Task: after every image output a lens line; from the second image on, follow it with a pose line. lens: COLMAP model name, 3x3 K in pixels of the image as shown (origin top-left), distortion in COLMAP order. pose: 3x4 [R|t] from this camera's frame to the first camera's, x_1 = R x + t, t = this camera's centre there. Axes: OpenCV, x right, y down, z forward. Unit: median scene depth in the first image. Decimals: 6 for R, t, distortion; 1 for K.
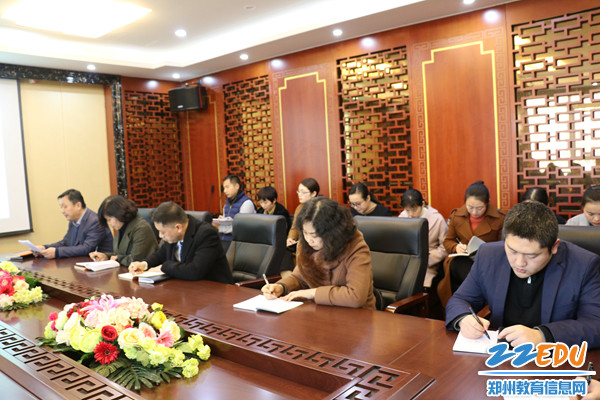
lens RADIAL K [[490.5, 0, 300.0], [0, 490.5, 200.0], [0, 0, 1]] dist [-0.114514, 0.007461]
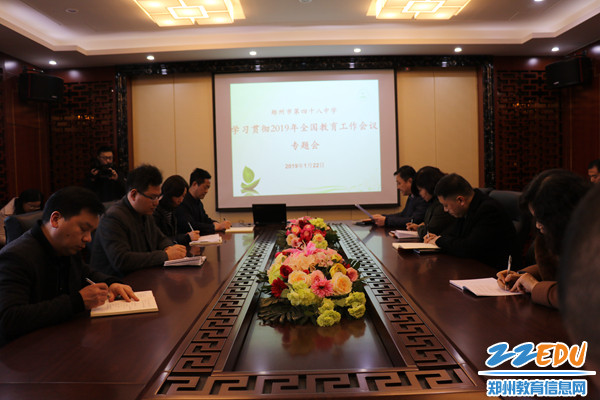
lens RADIAL K [[490.5, 0, 300.0], [0, 490.5, 200.0], [0, 0, 1]] dist [-0.114514, 0.007461]
pose [[0.641665, 0.070827, -0.763707, 0.135012], [-0.060878, 0.997289, 0.041340, 0.017539], [0.764565, 0.019967, 0.644238, 0.080261]]
